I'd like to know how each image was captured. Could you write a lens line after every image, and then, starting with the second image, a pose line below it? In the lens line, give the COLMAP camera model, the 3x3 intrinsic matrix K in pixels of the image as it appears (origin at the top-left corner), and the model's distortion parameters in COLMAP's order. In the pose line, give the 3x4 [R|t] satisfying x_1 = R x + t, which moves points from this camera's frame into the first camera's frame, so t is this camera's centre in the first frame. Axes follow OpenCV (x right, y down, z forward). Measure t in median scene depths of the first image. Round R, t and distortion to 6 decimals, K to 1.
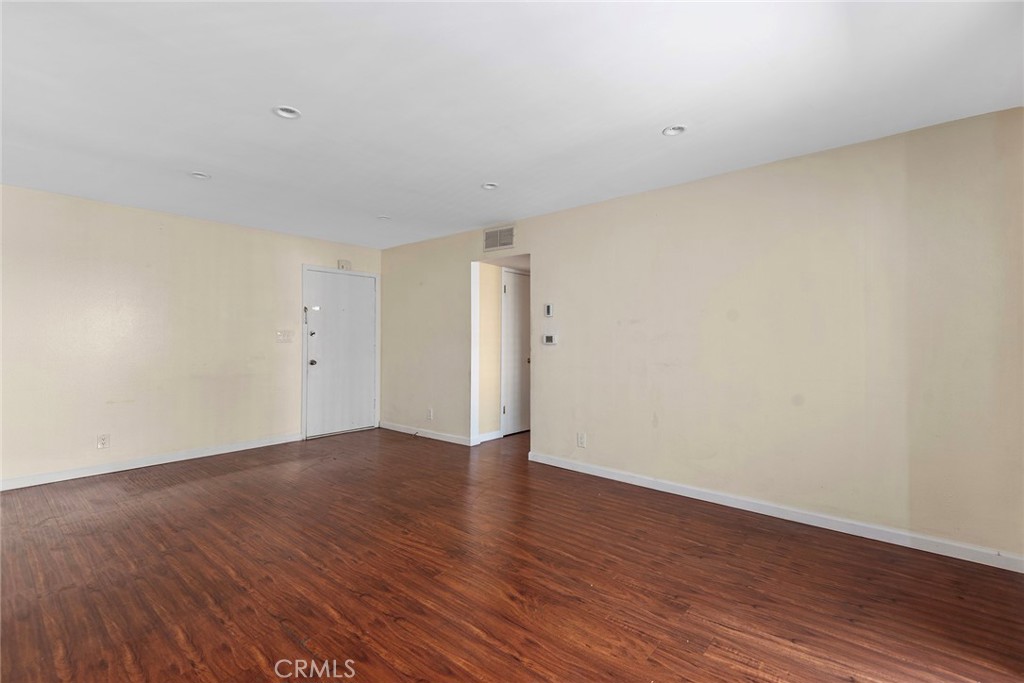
lens RADIAL K [[455.9, 0, 512.1], [0, 455.9, 338.3], [0, 0, 1]] dist [0.017535, -0.000735]
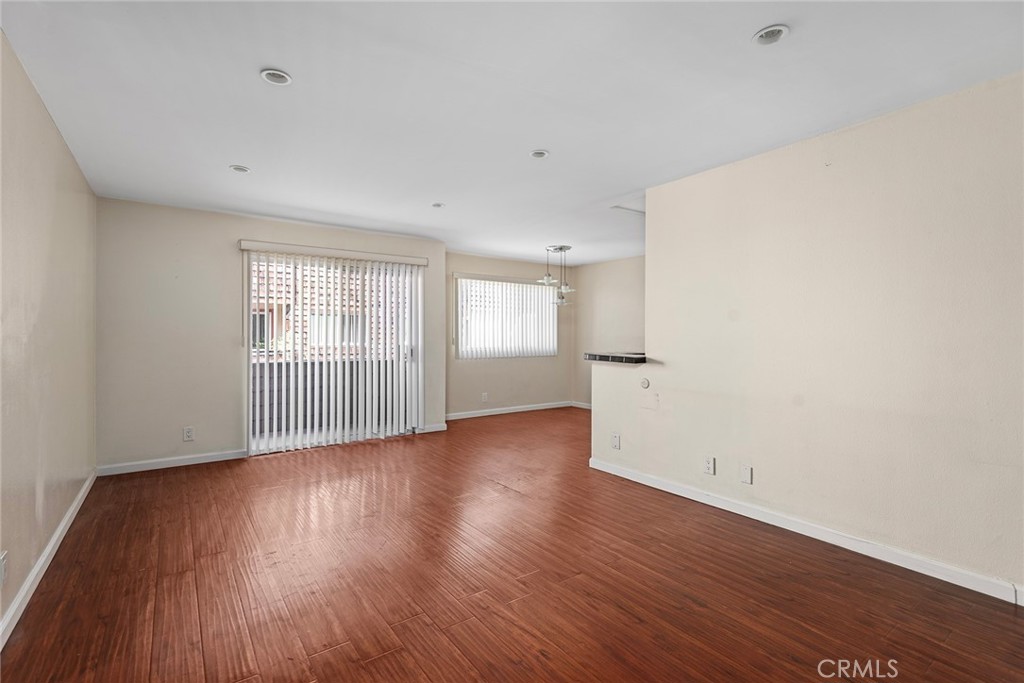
lens RADIAL K [[475.9, 0, 512.3], [0, 475.9, 338.9], [0, 0, 1]] dist [-0.000861, -0.000125]
pose [[-0.971238, -0.005855, 0.238039, -0.680595], [-0.004612, 0.999973, 0.005776, -0.003900], [-0.238066, 0.004512, -0.971238, 2.110489]]
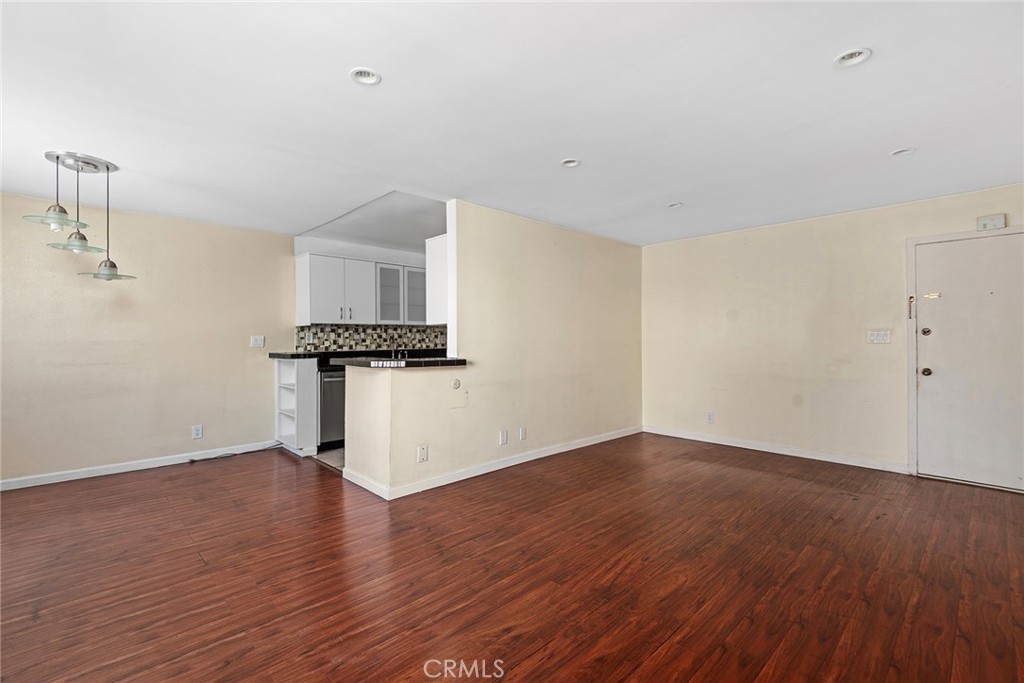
lens RADIAL K [[455.9, 0, 513.5], [0, 455.9, 339.7], [0, 0, 1]] dist [0.017535, -0.000735]
pose [[-0.088040, 0.002295, -0.996114, 0.732400], [0.006009, 0.999980, 0.001773, -0.006036], [0.996099, -0.005830, -0.088052, 0.891722]]
